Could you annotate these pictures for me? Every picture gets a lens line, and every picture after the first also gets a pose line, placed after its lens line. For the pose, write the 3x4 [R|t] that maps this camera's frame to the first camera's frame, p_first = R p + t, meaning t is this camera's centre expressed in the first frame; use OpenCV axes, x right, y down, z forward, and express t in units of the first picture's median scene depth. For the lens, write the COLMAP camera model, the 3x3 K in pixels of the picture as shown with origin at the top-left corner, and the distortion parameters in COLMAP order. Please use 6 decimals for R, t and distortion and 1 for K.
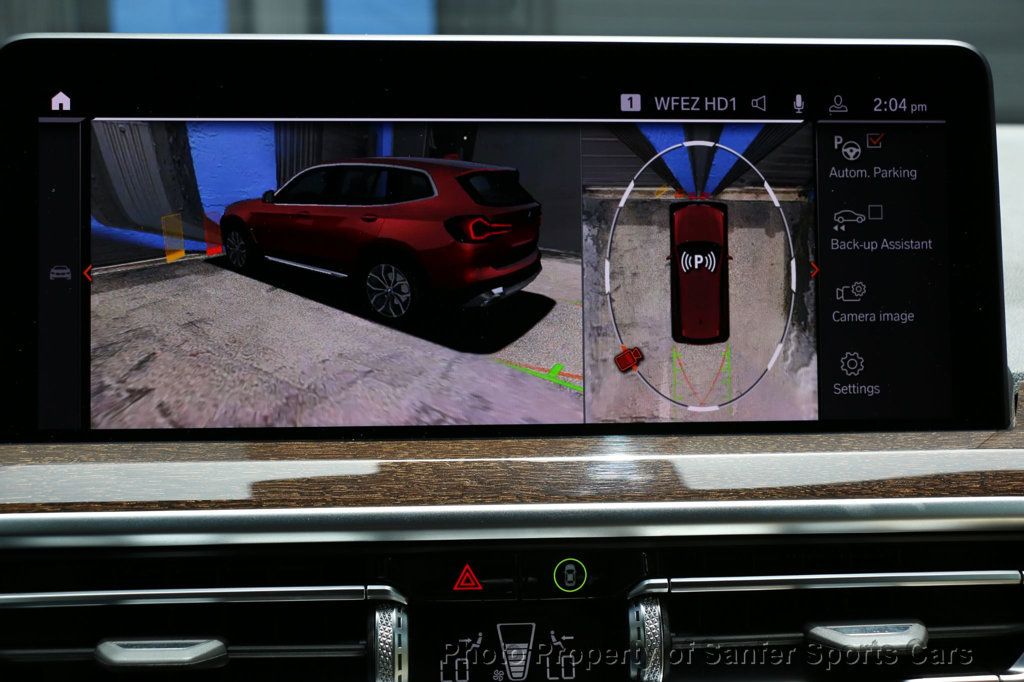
lens RADIAL K [[1588.0, 0, 530.5], [0, 1588.0, 293.7], [0, 0, 1]] dist [-0.016208, 0.000000]
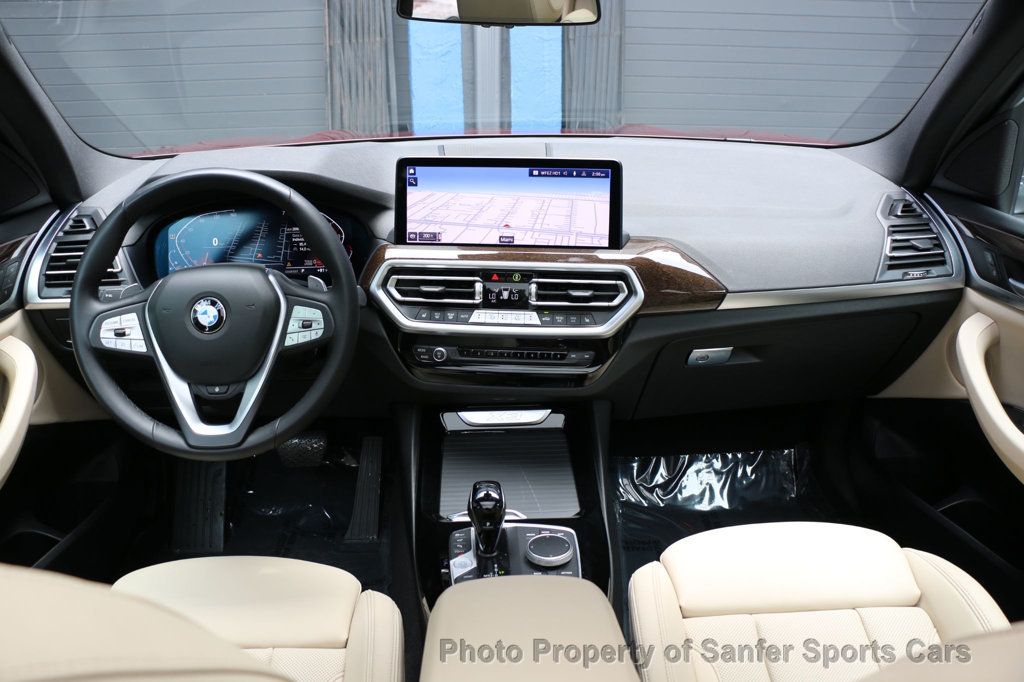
lens RADIAL K [[813.2, 0, 511.0], [0, 813.2, 335.7], [0, 0, 1]] dist [-0.120198, 0.014192]
pose [[0.984549, 0.055015, -0.166243, 0.407969], [-0.017718, 0.975792, 0.217983, -0.173280], [0.174211, -0.211669, 0.961689, -1.318307]]
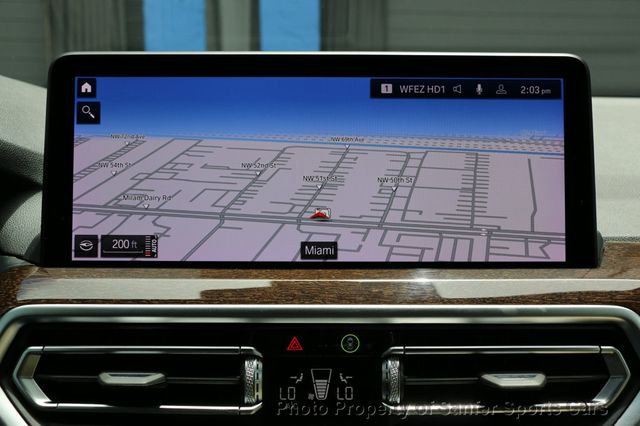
lens RADIAL K [[855.2, 0, 314.3], [0, 855.2, 183.1], [0, 0, 1]] dist [-0.047502, 0.000000]
pose [[0.997253, 0.008651, -0.073565, 0.053539], [-0.009308, 0.999920, -0.008597, -0.000825], [0.073485, 0.009258, 0.997253, 0.001959]]
